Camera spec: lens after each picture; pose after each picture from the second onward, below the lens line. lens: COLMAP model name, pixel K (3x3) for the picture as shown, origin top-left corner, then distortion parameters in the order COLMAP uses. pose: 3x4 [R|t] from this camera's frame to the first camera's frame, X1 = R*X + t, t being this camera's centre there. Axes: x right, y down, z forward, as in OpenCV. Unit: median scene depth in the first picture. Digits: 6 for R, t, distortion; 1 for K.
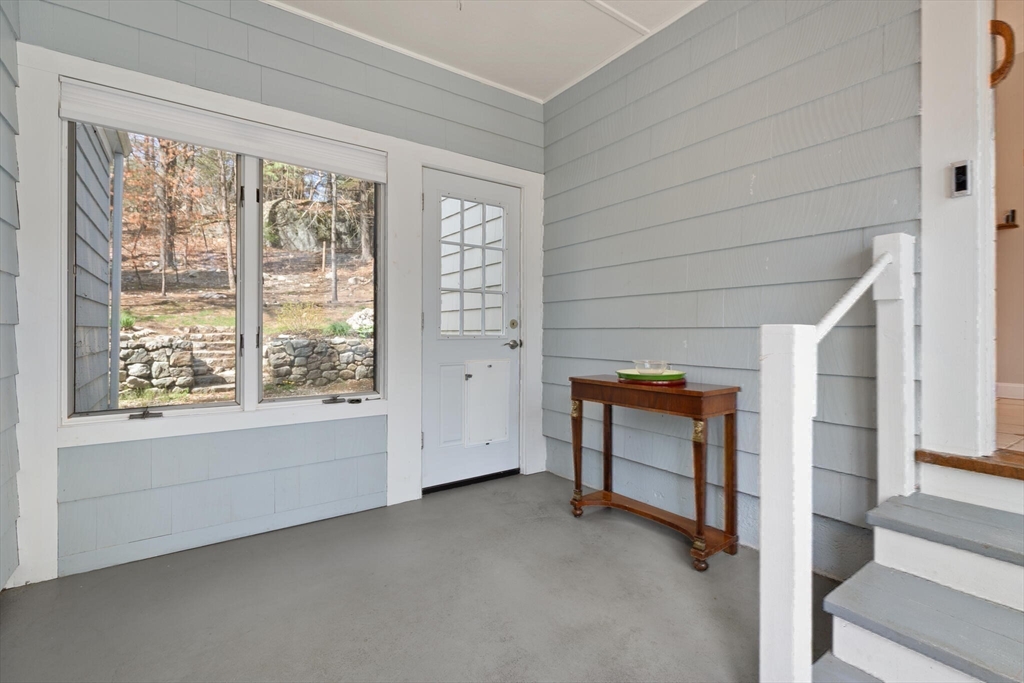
lens RADIAL K [[467.1, 0, 530.5], [0, 467.1, 331.7], [0, 0, 1]] dist [0.000112, -0.000753]
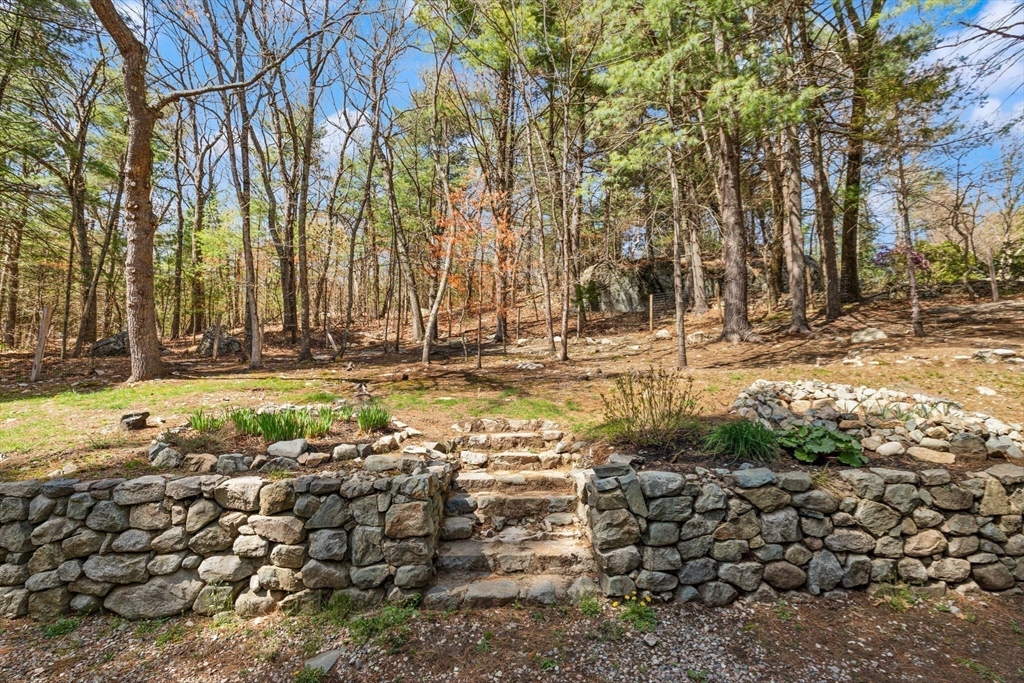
lens RADIAL K [[467.1, 0, 512.7], [0, 467.1, 341.3], [0, 0, 1]] dist [0.000112, -0.000753]
pose [[0.775117, -0.071708, -0.627735, -0.332259], [-0.000478, 0.993472, -0.114078, -0.046715], [0.631817, 0.088724, 0.770023, 0.606977]]
